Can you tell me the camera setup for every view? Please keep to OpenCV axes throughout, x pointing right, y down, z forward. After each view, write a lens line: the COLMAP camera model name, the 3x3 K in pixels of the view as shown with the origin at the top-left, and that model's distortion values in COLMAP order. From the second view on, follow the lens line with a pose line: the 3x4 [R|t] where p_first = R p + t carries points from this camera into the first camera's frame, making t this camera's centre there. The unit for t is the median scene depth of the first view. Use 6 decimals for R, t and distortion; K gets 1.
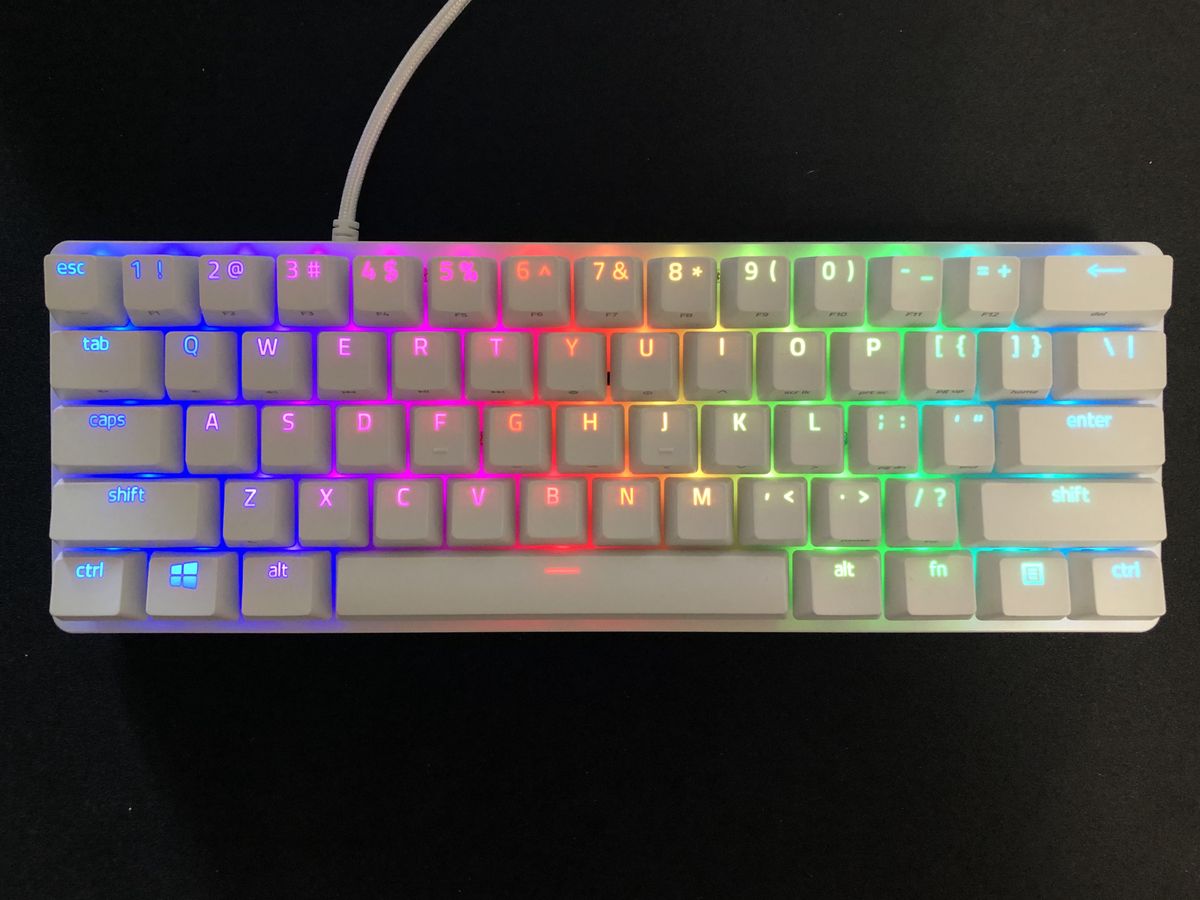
lens RADIAL K [[974.3, 0, 600.0], [0, 974.3, 440.9], [0, 0, 1]] dist [-0.005391, 0.005737]
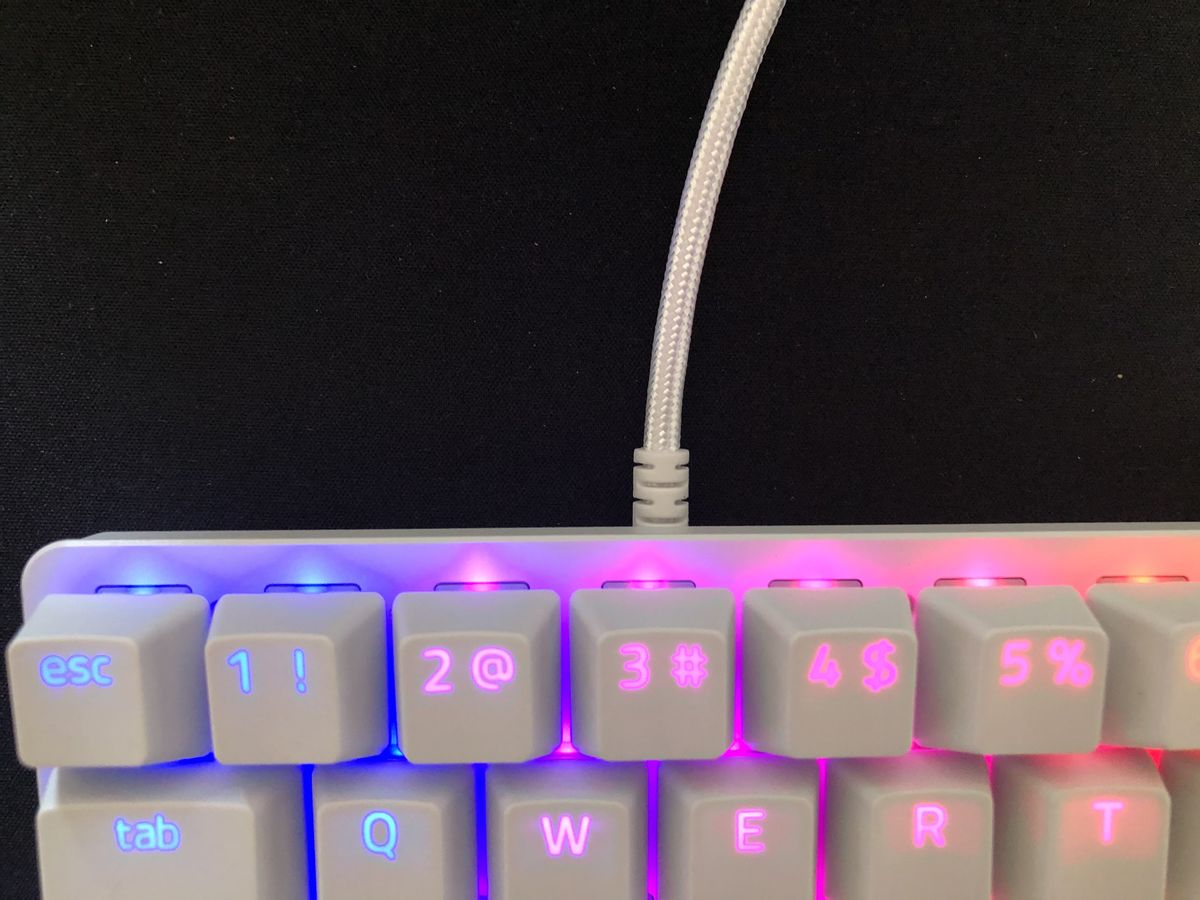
lens RADIAL K [[974.3, 0, 600.7], [0, 974.3, 458.9], [0, 0, 1]] dist [-0.005391, 0.005737]
pose [[0.999802, -0.010204, 0.017072, -0.331514], [0.008608, 0.995805, 0.091097, -0.293732], [-0.017930, -0.090932, 0.995696, 0.601256]]
